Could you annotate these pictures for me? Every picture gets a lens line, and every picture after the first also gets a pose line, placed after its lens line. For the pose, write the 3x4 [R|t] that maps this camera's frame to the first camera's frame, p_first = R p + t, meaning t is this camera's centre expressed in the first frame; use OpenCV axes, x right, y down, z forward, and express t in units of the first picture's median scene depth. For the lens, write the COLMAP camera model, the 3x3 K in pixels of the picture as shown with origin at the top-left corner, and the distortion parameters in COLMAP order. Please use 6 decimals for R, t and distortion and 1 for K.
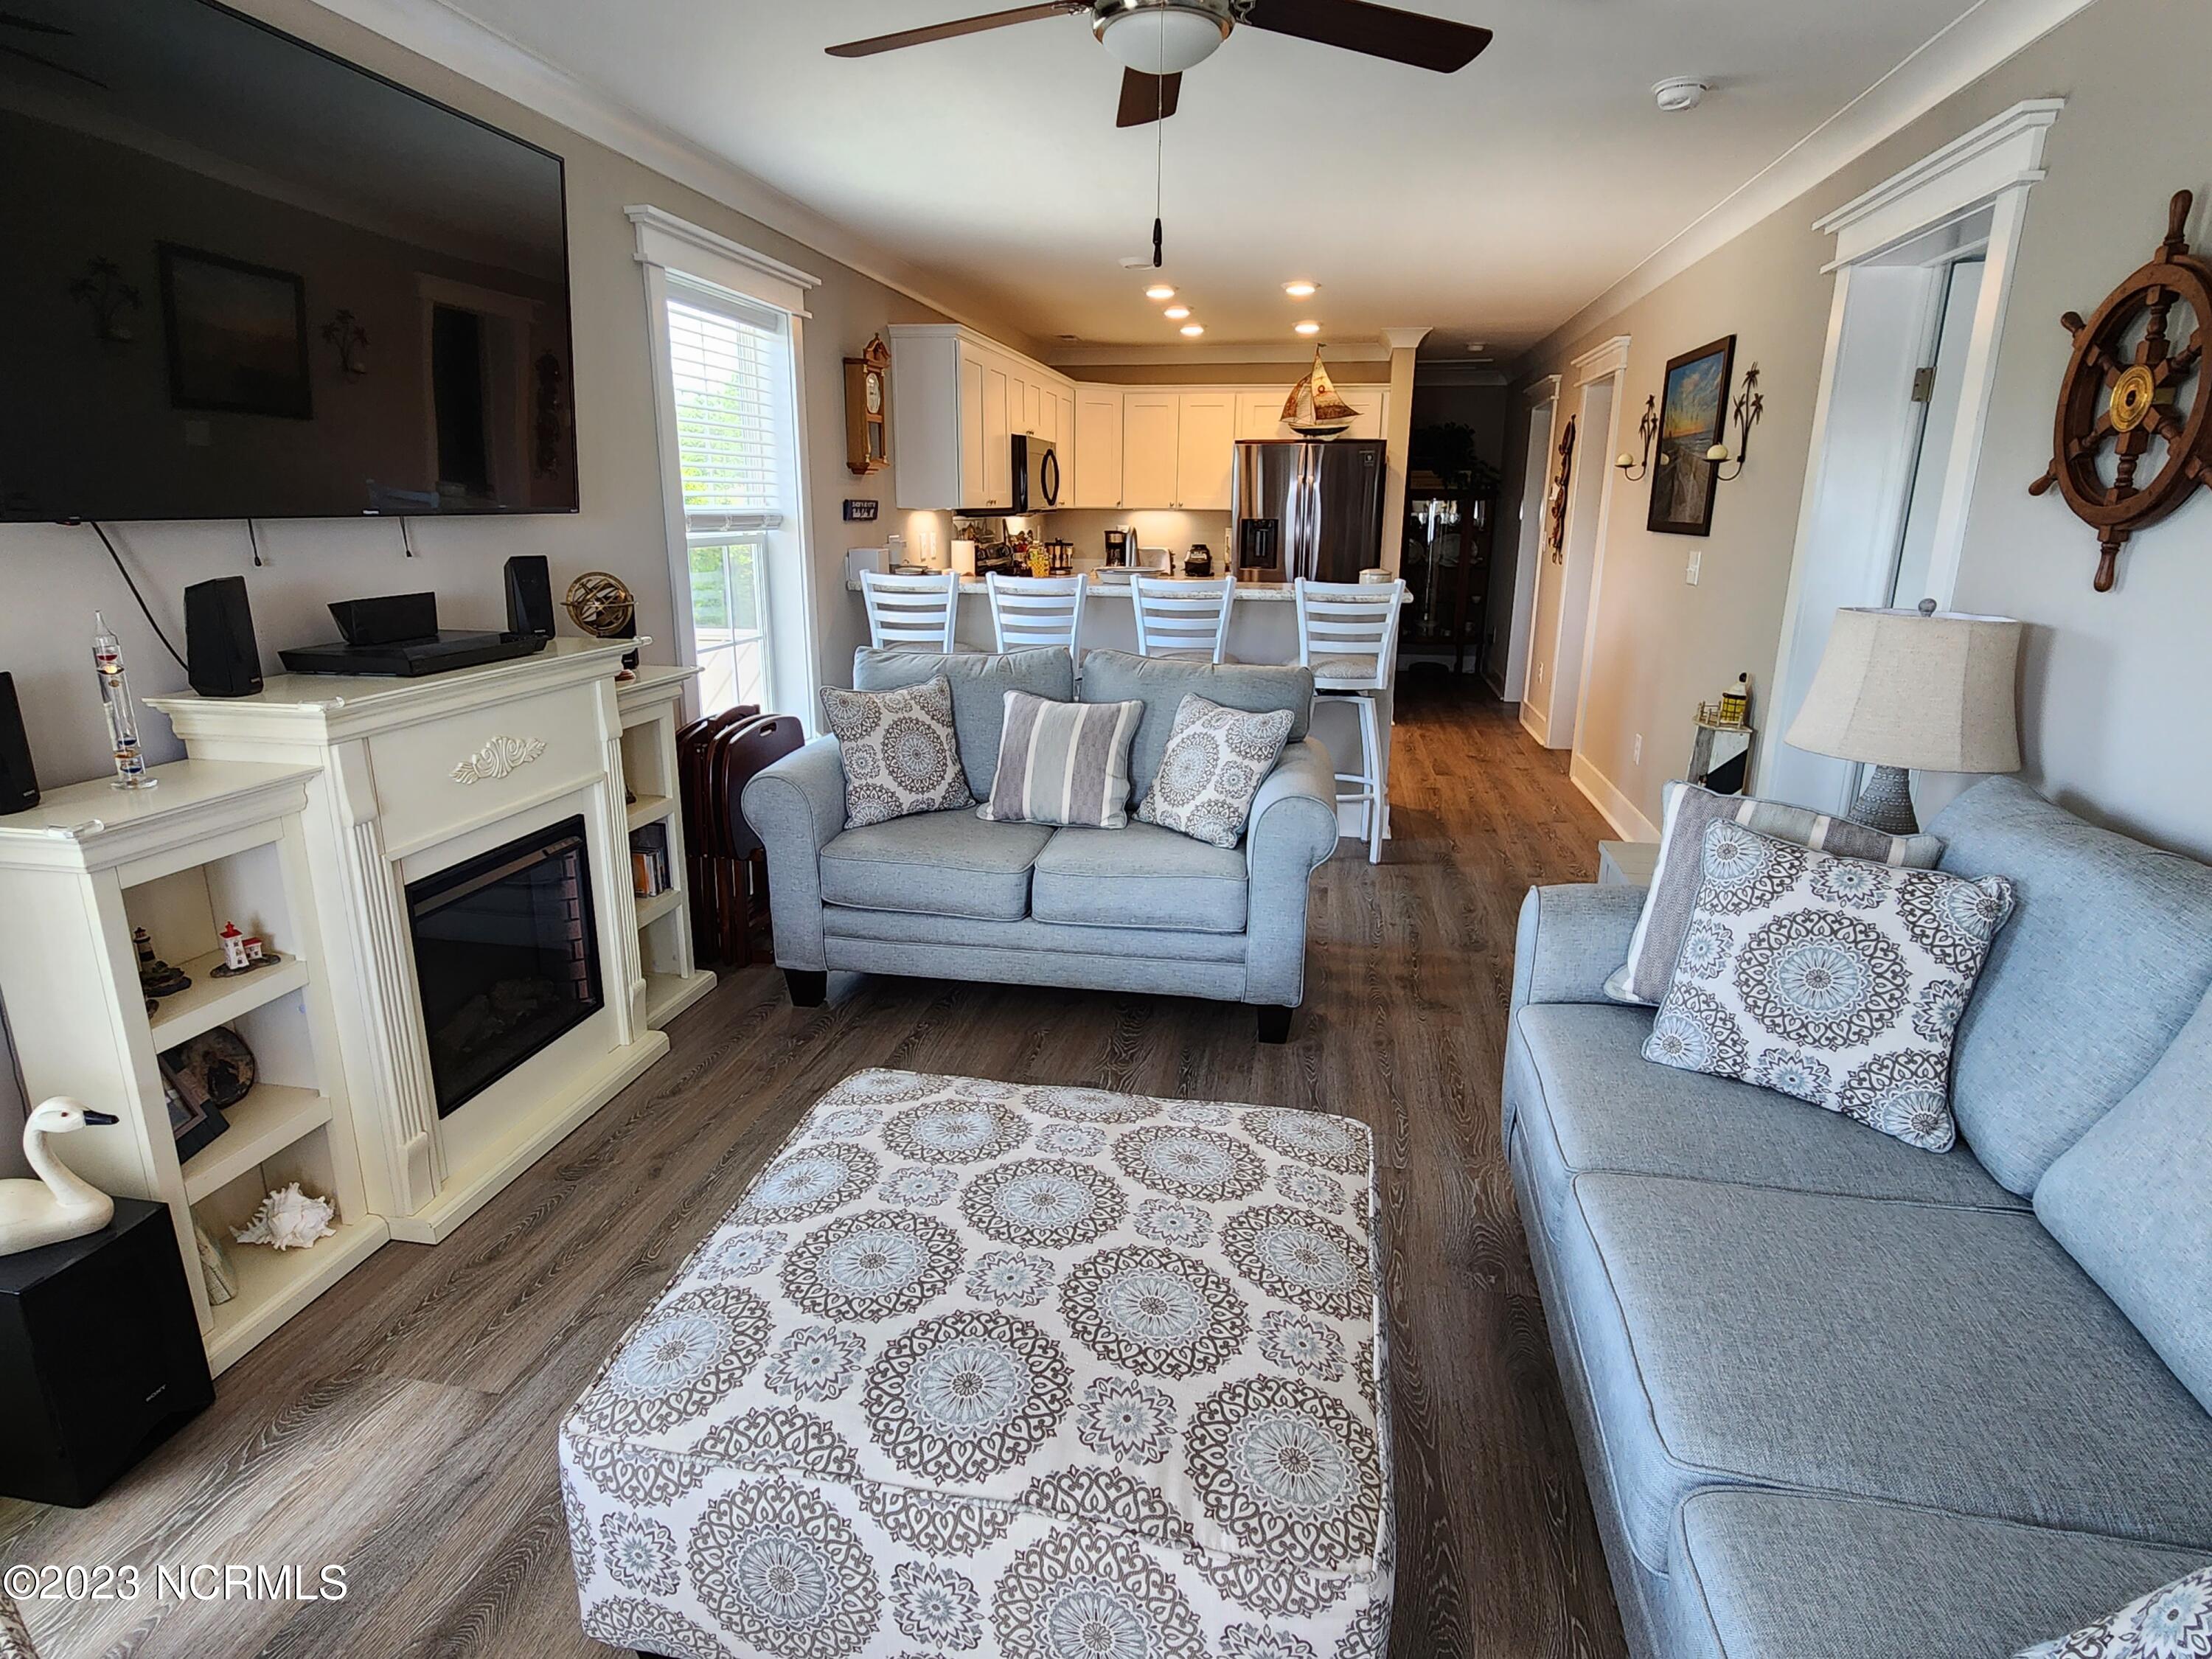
lens RADIAL K [[1203.4, 0, 1106.2], [0, 1203.4, 828.3], [0, 0, 1]] dist [0.001895, 0.000260]
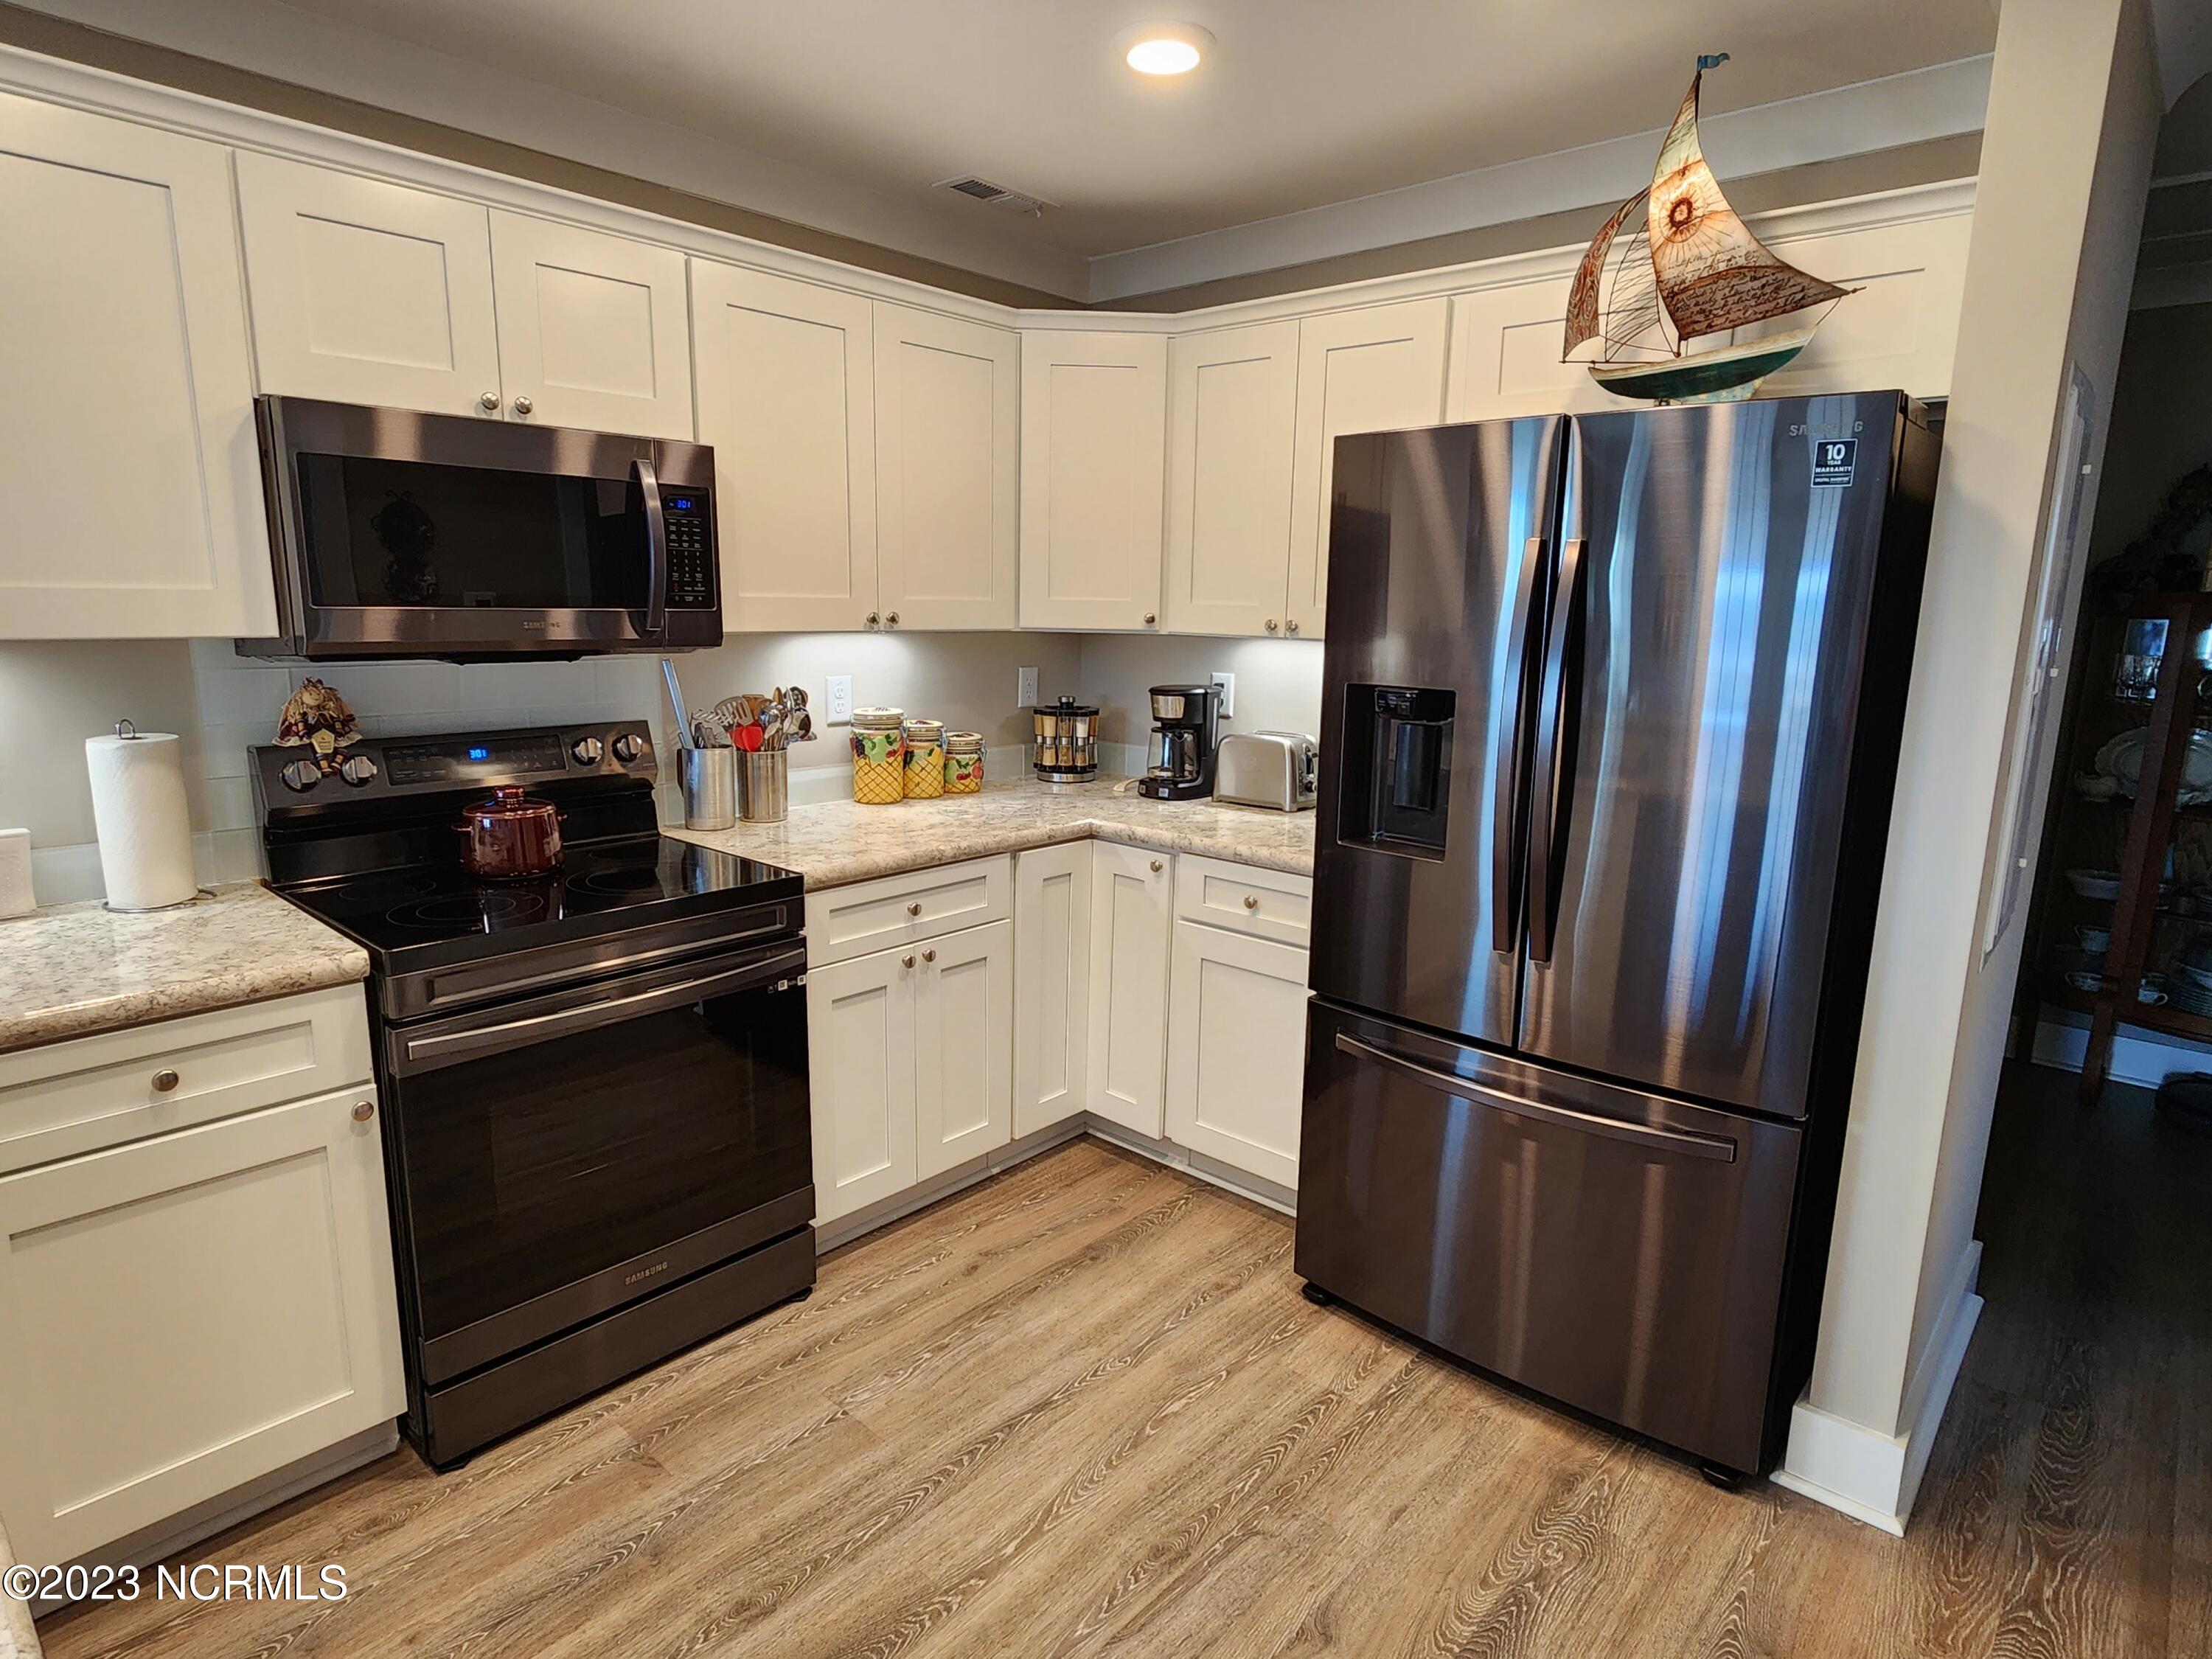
lens RADIAL K [[1203.4, 0, 1105.9], [0, 1203.4, 827.8], [0, 0, 1]] dist [0.001895, 0.000260]
pose [[0.847217, 0.106745, -0.520413, 0.216102], [-0.148975, 0.988037, -0.039866, -0.194323], [0.509932, 0.111303, 0.852984, 0.698341]]
